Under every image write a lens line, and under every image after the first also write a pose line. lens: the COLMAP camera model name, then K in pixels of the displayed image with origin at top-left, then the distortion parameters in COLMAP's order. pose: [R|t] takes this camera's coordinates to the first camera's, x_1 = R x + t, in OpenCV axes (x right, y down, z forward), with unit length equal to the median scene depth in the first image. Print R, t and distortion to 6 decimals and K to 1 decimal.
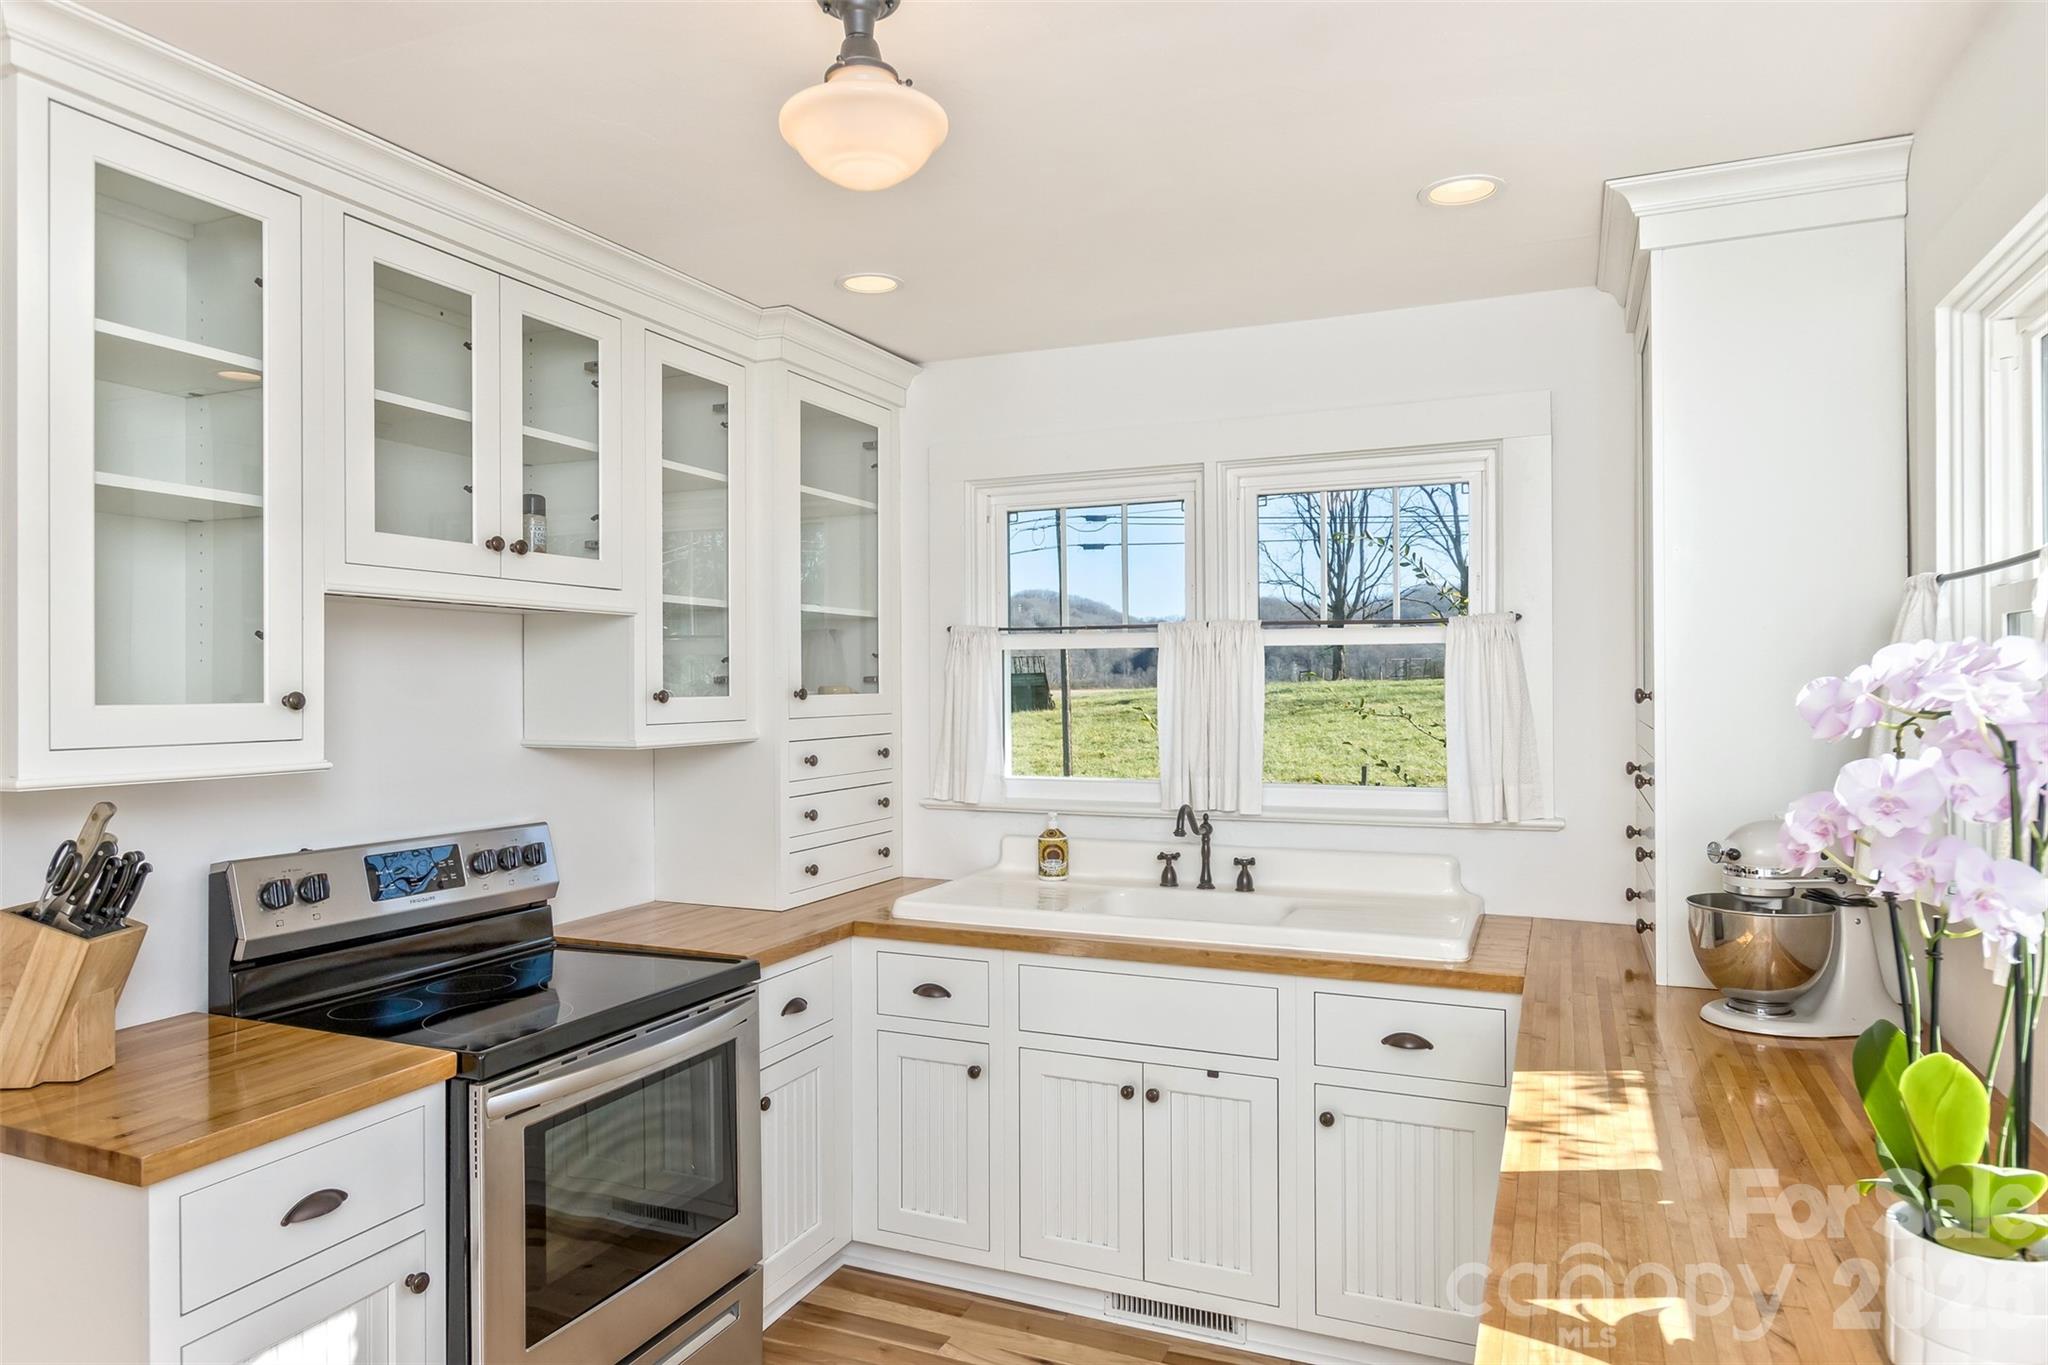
lens RADIAL K [[1172.7, 0, 1024.0], [0, 1172.7, 682.5], [0, 0, 1]] dist [-0.002144, -0.000225]
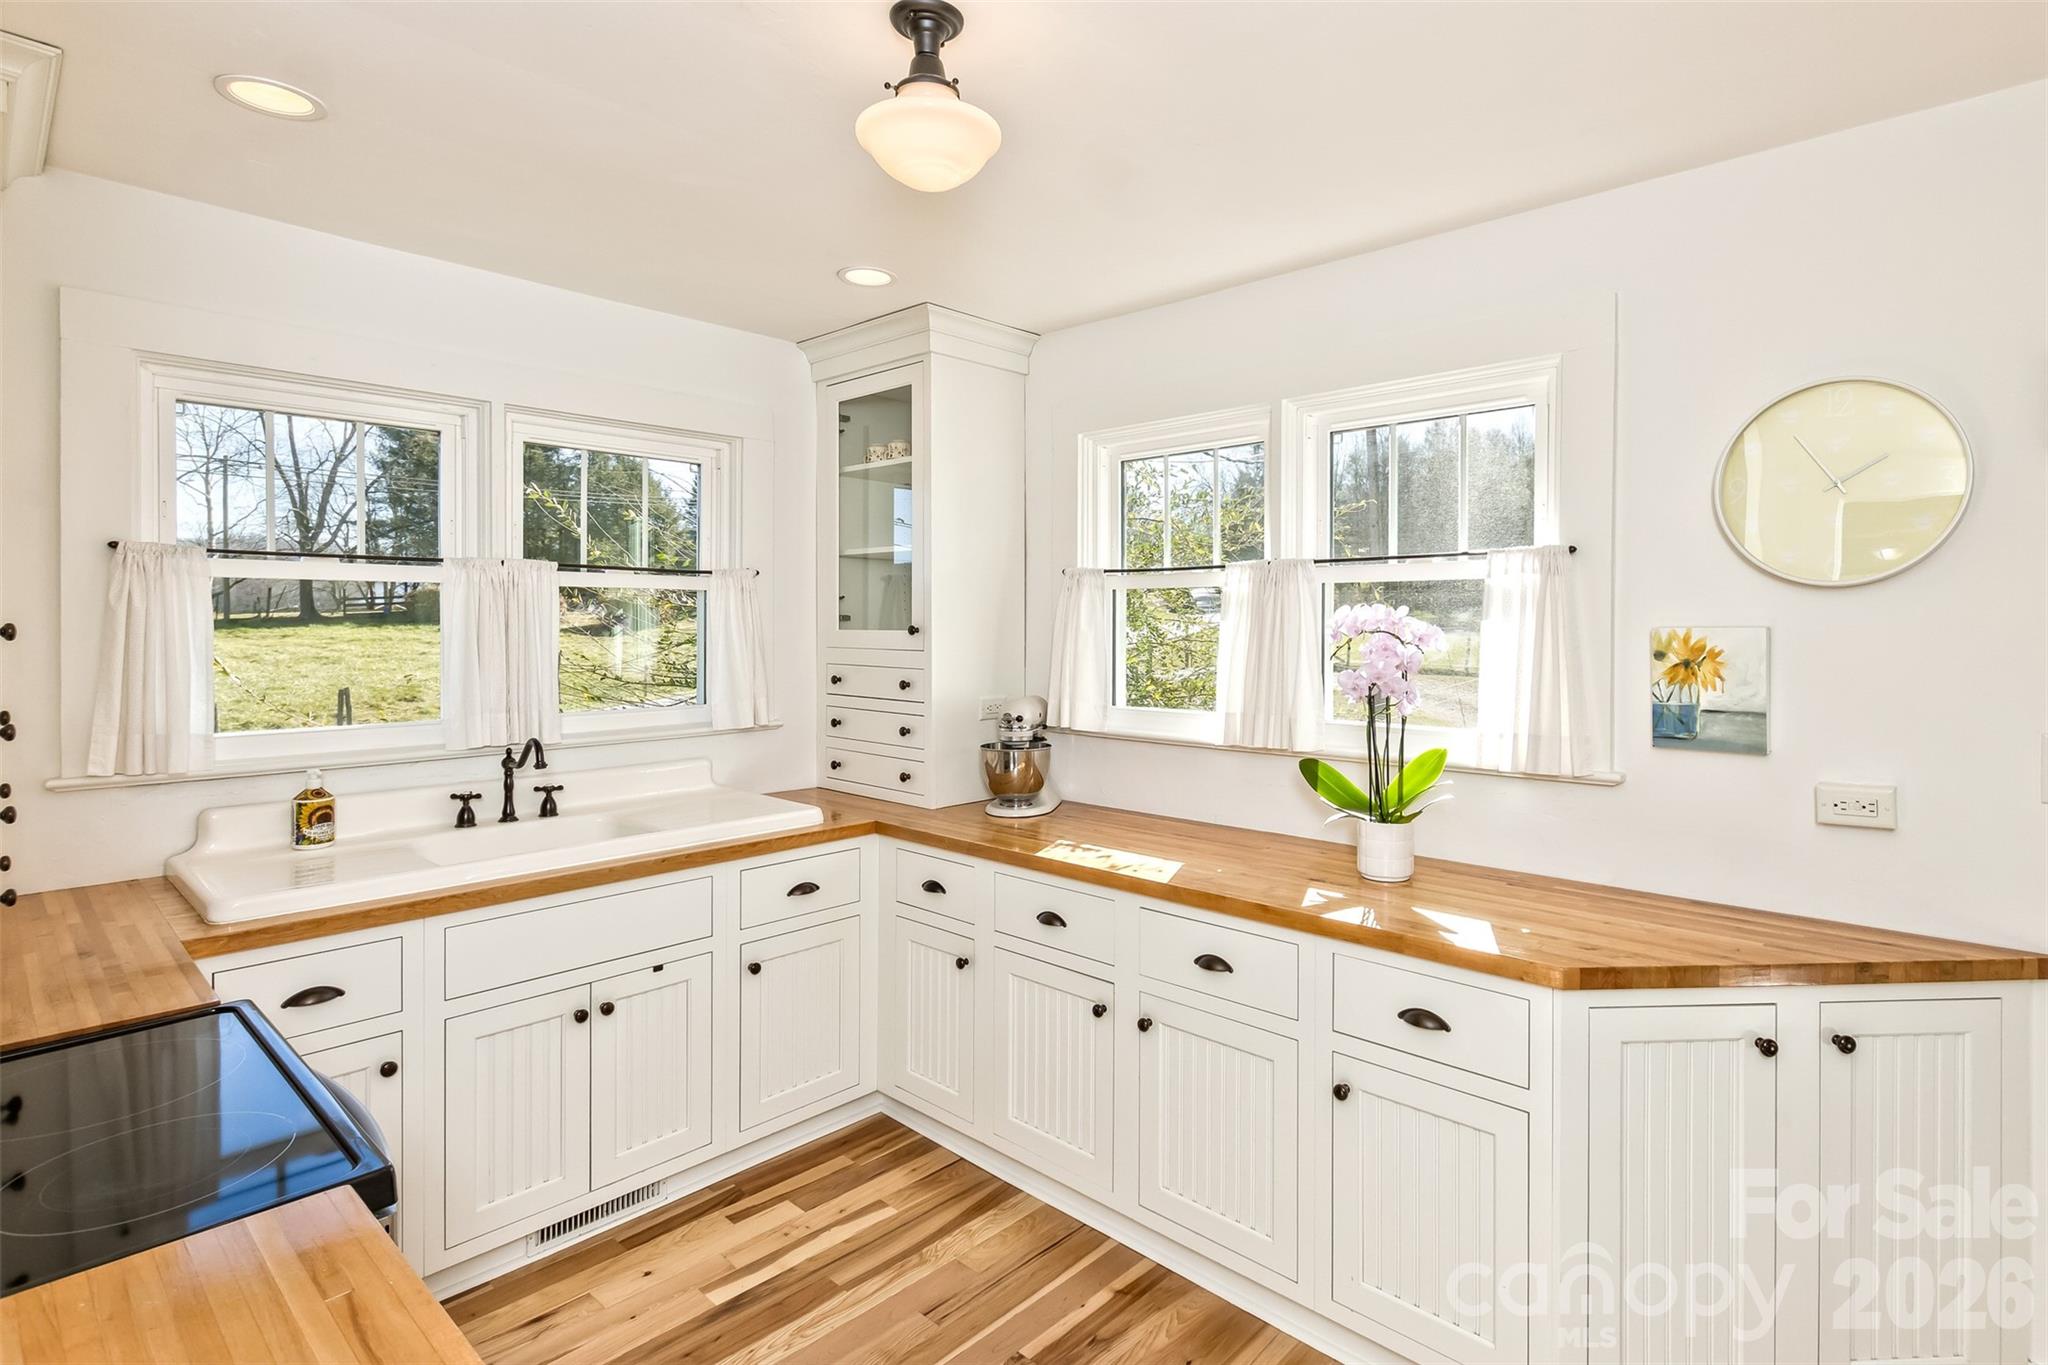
lens RADIAL K [[1013.0, 0, 1022.1], [0, 1013.0, 622.3], [0, 0, 1]] dist [-0.000692, -0.000485]
pose [[0.370685, 0.005516, 0.928742, -0.499642], [-0.004037, 0.999982, -0.004328, 0.004691], [-0.928750, -0.002144, 0.370701, 0.260095]]
